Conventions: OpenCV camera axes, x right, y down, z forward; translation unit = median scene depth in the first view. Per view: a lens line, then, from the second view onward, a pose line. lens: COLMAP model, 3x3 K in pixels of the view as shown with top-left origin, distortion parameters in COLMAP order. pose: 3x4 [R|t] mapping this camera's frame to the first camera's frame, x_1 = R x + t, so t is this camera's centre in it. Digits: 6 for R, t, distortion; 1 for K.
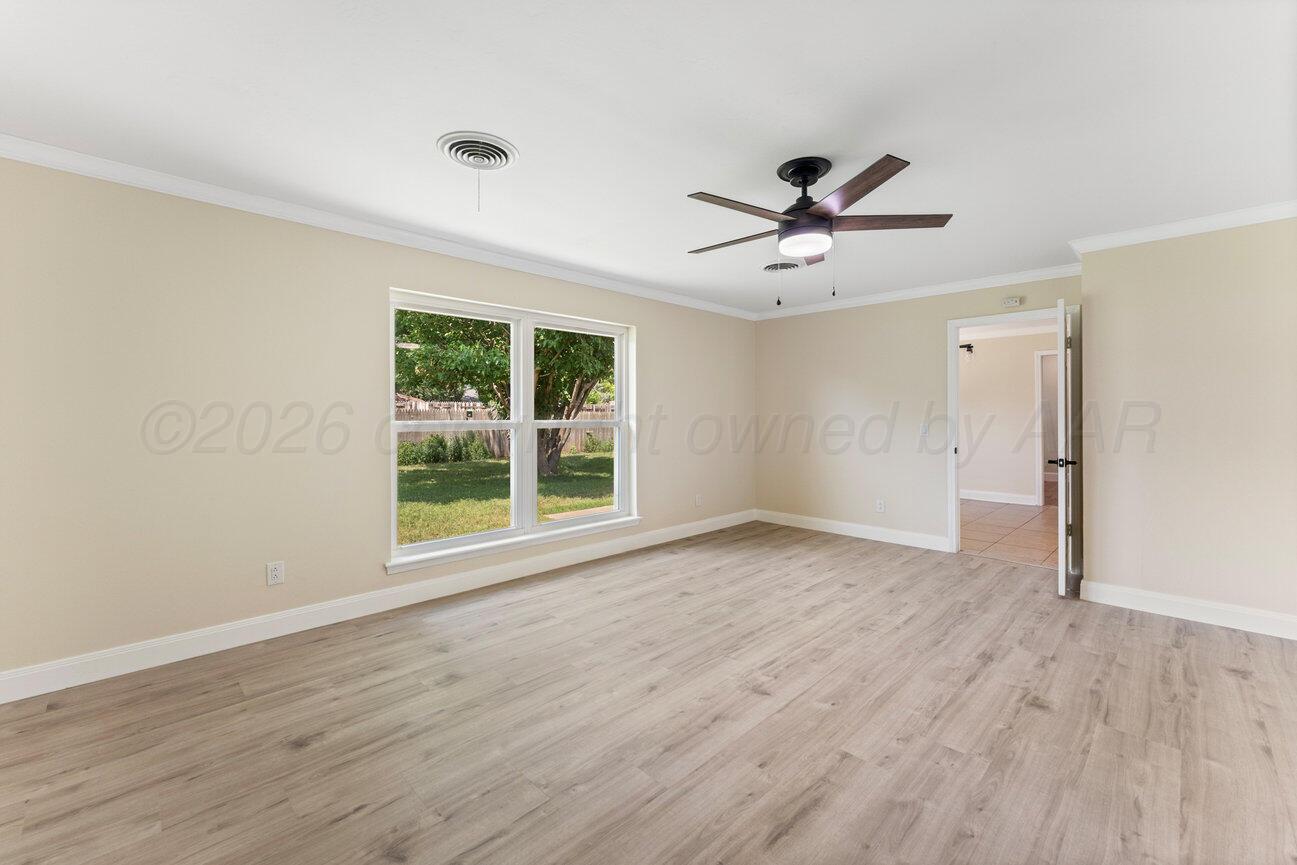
lens RADIAL K [[531.1, 0, 638.1], [0, 531.1, 411.9], [0, 0, 1]] dist [0.004596, -0.001810]
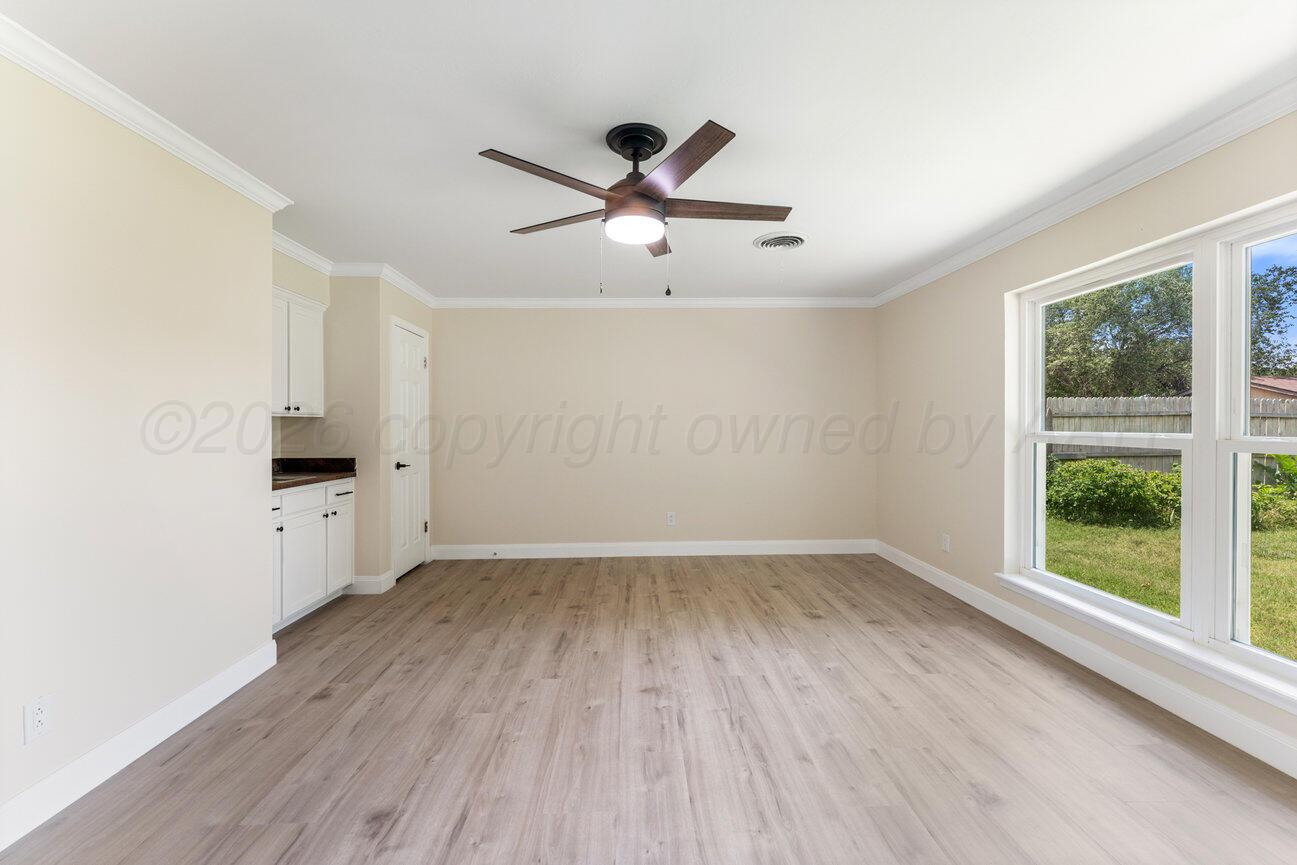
lens RADIAL K [[531.1, 0, 648.8], [0, 531.1, 426.5], [0, 0, 1]] dist [0.004596, -0.001810]
pose [[-0.669597, 0.005846, -0.742702, 1.019976], [0.006505, 0.999977, 0.002007, 0.010160], [0.742696, -0.003487, -0.669619, 1.729376]]
